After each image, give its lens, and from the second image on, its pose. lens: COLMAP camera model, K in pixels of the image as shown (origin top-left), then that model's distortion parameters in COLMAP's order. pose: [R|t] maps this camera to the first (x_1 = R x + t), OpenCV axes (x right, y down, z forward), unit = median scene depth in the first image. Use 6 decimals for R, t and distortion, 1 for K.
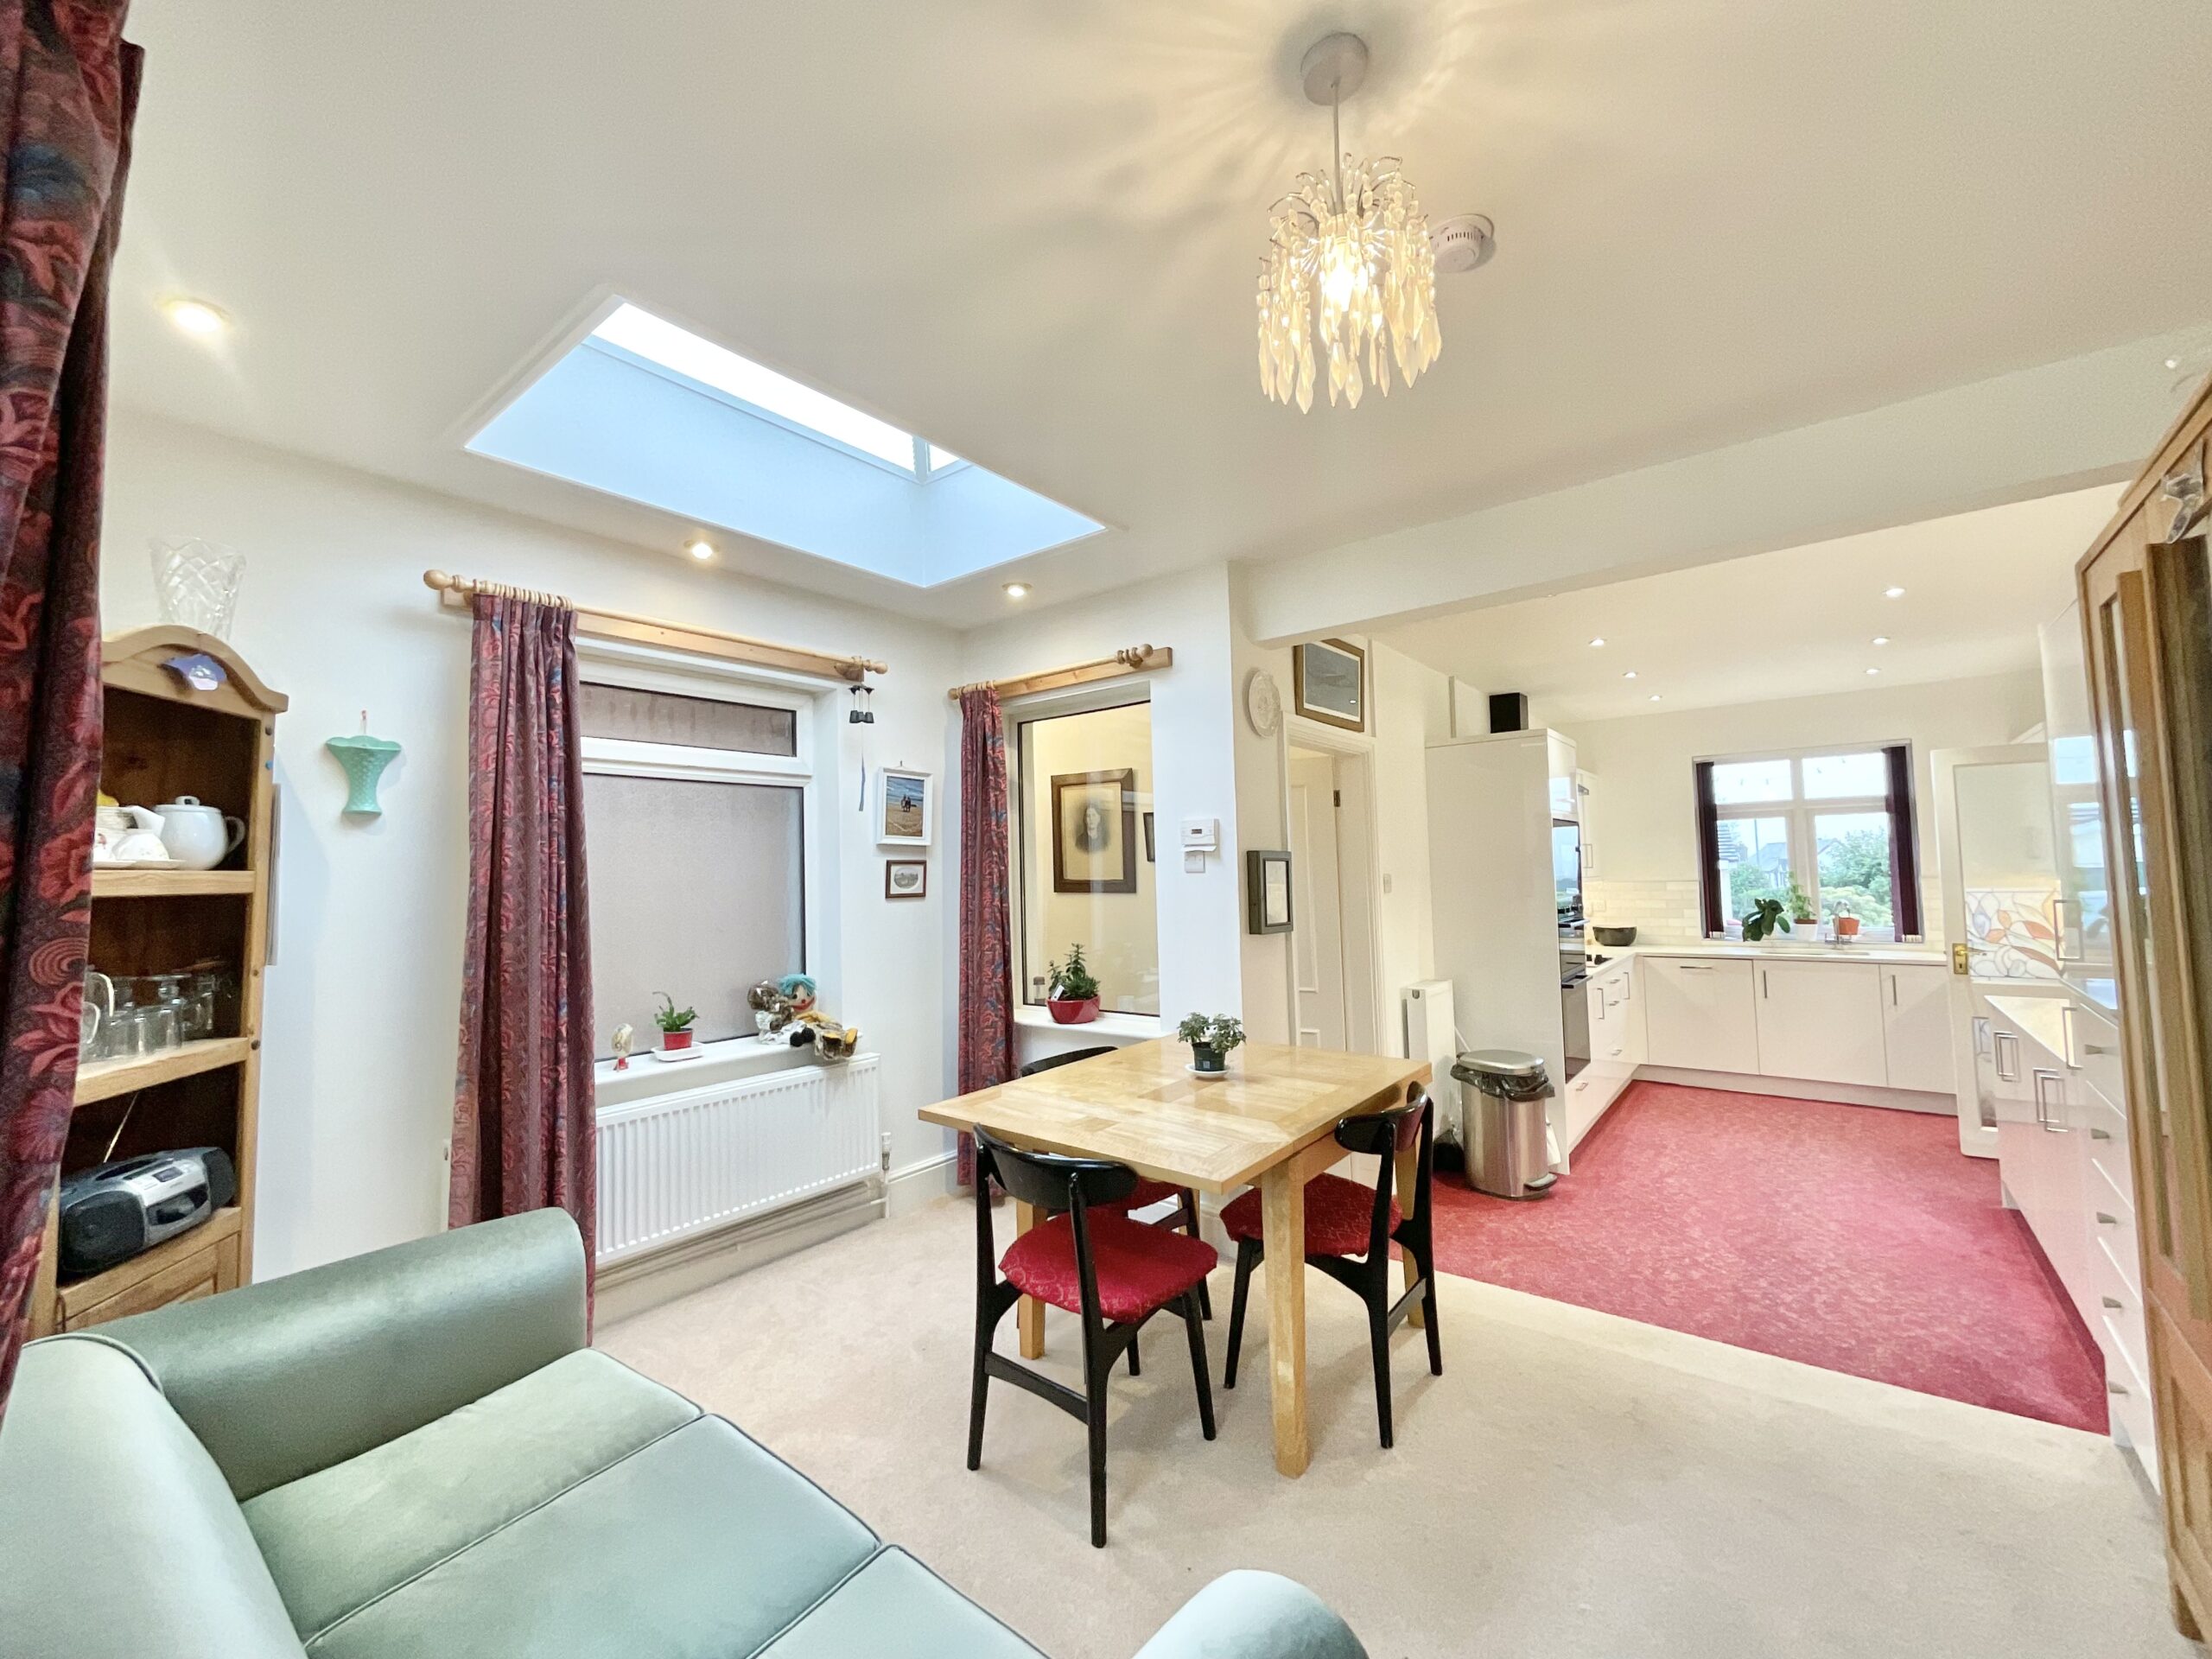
lens RADIAL K [[899.1, 0, 1103.6], [0, 899.1, 821.1], [0, 0, 1]] dist [0.002234, 0.000200]
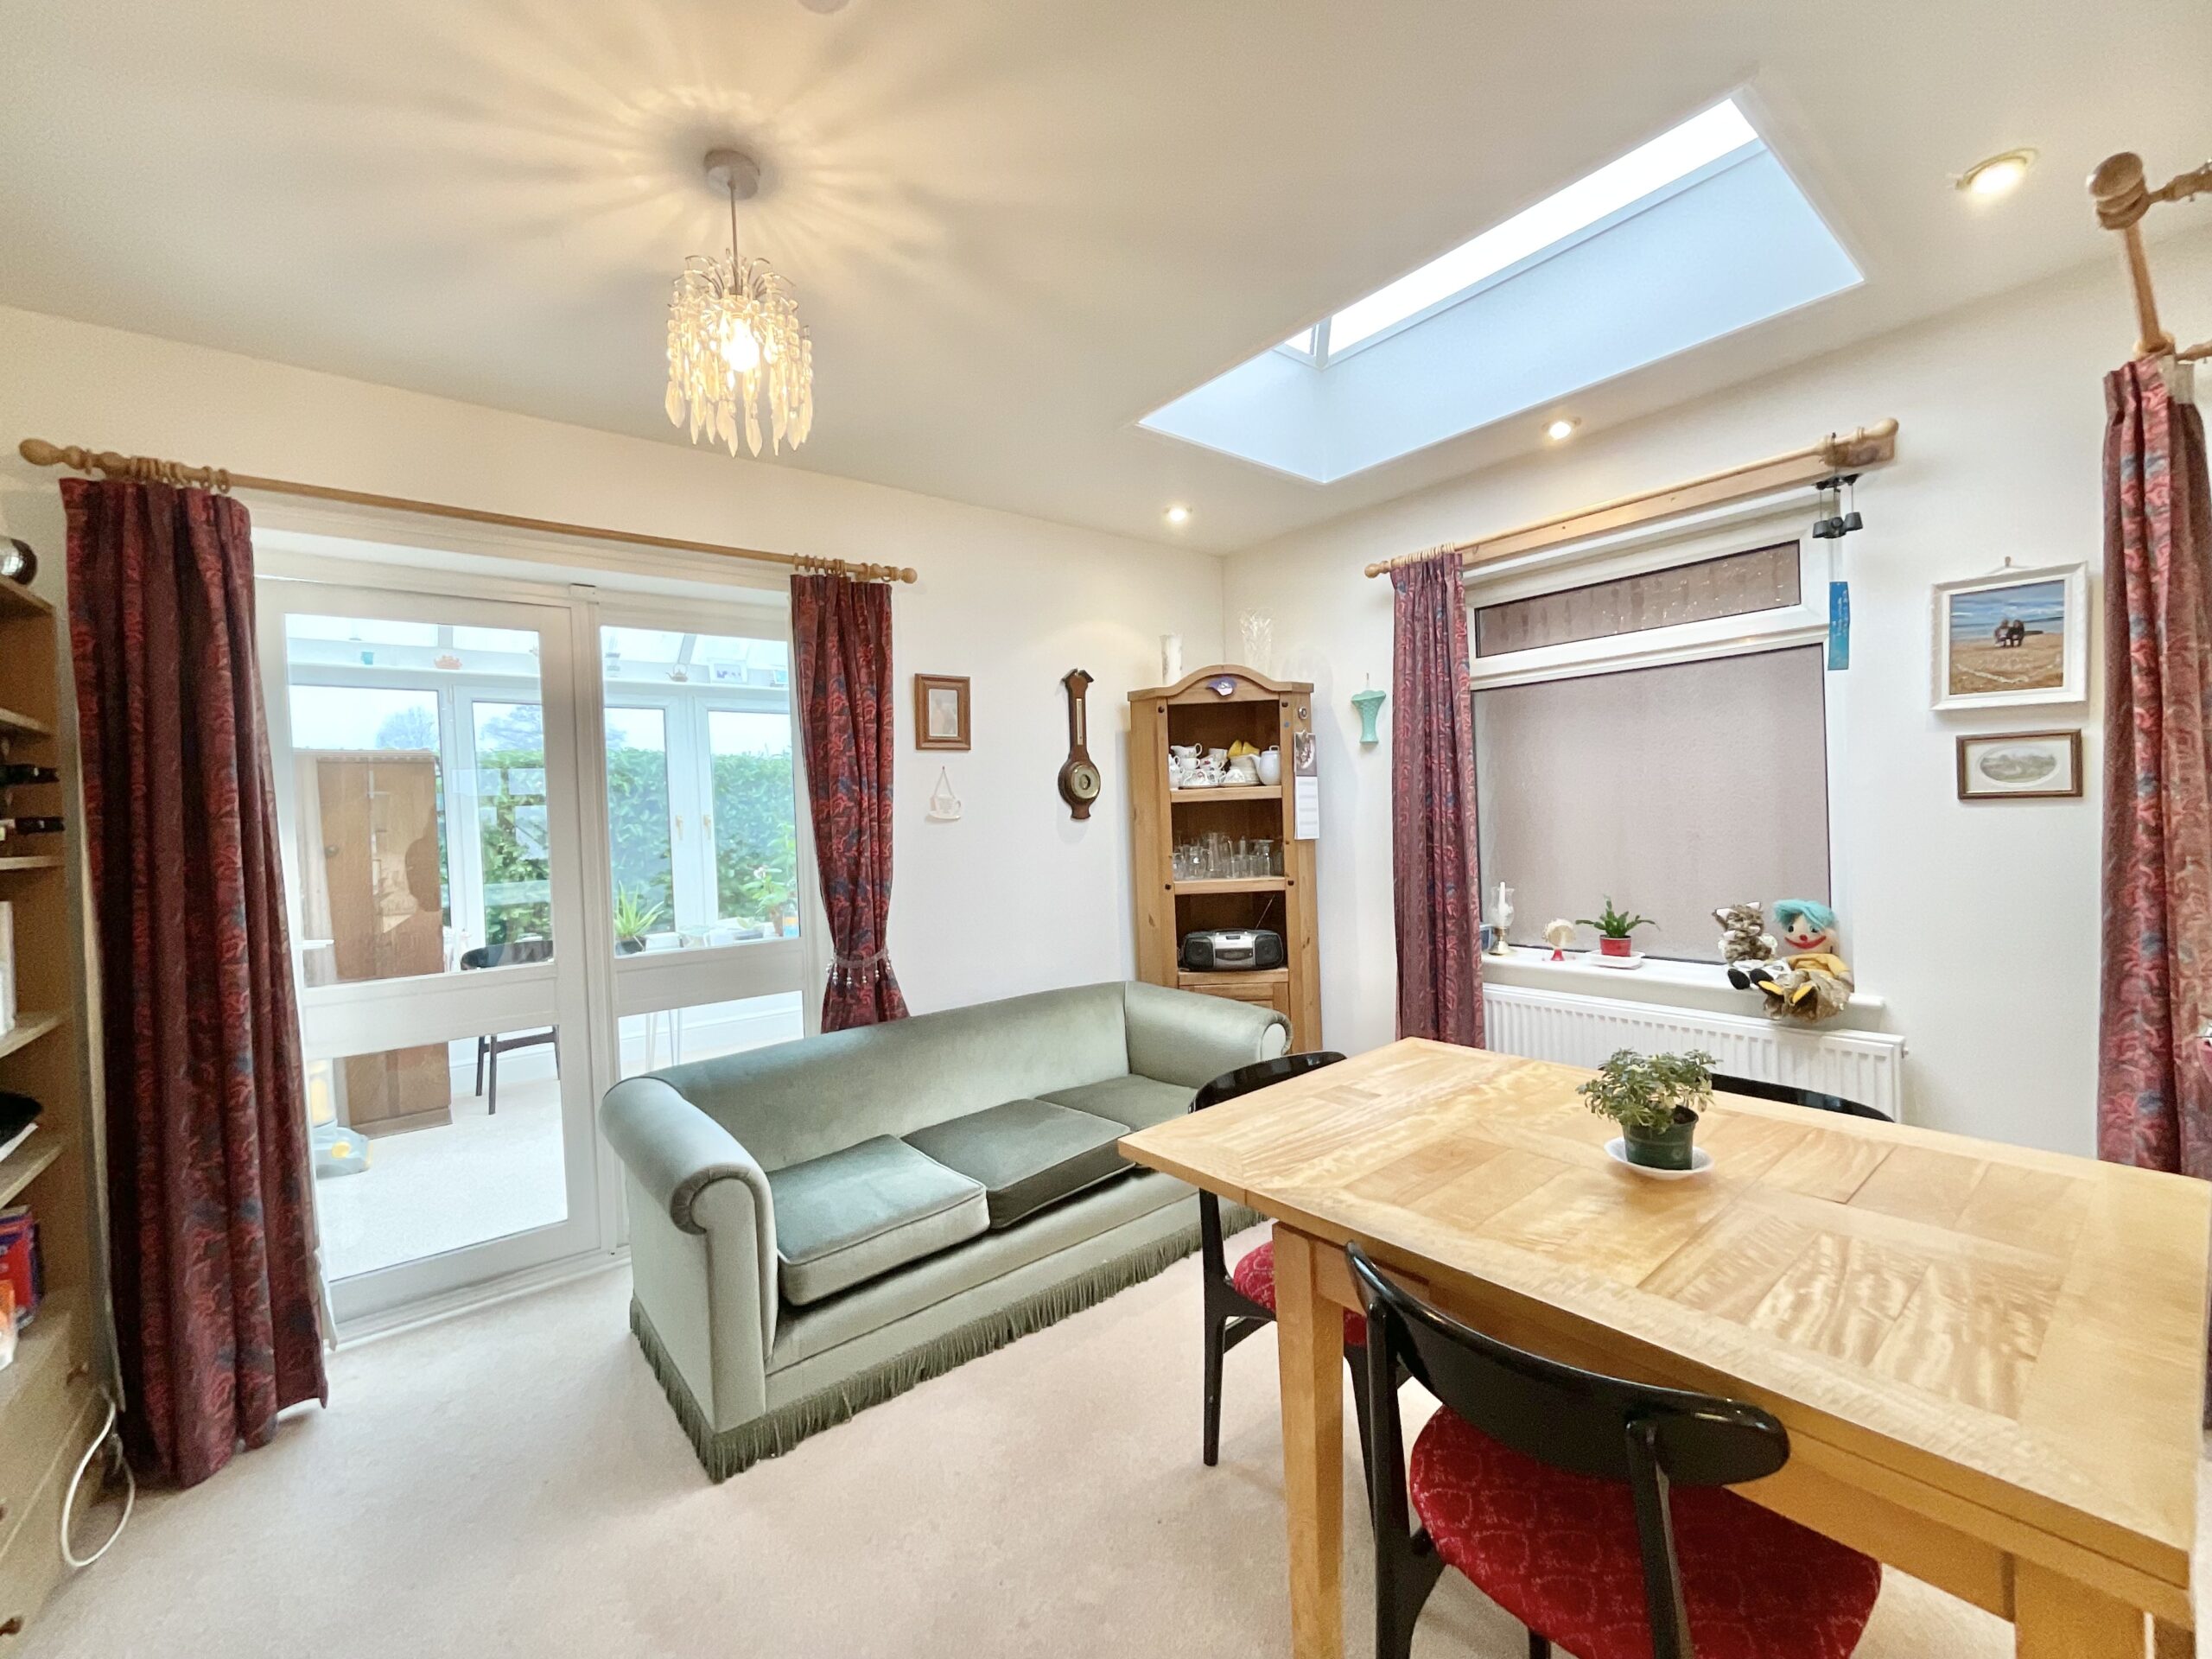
lens RADIAL K [[899.1, 0, 1103.6], [0, 899.1, 821.1], [0, 0, 1]] dist [0.002234, 0.000200]
pose [[-0.223194, 0.041673, -0.973883, 0.687731], [0.101739, 0.994625, 0.019244, 0.043595], [0.969450, -0.094787, -0.226234, 0.836818]]
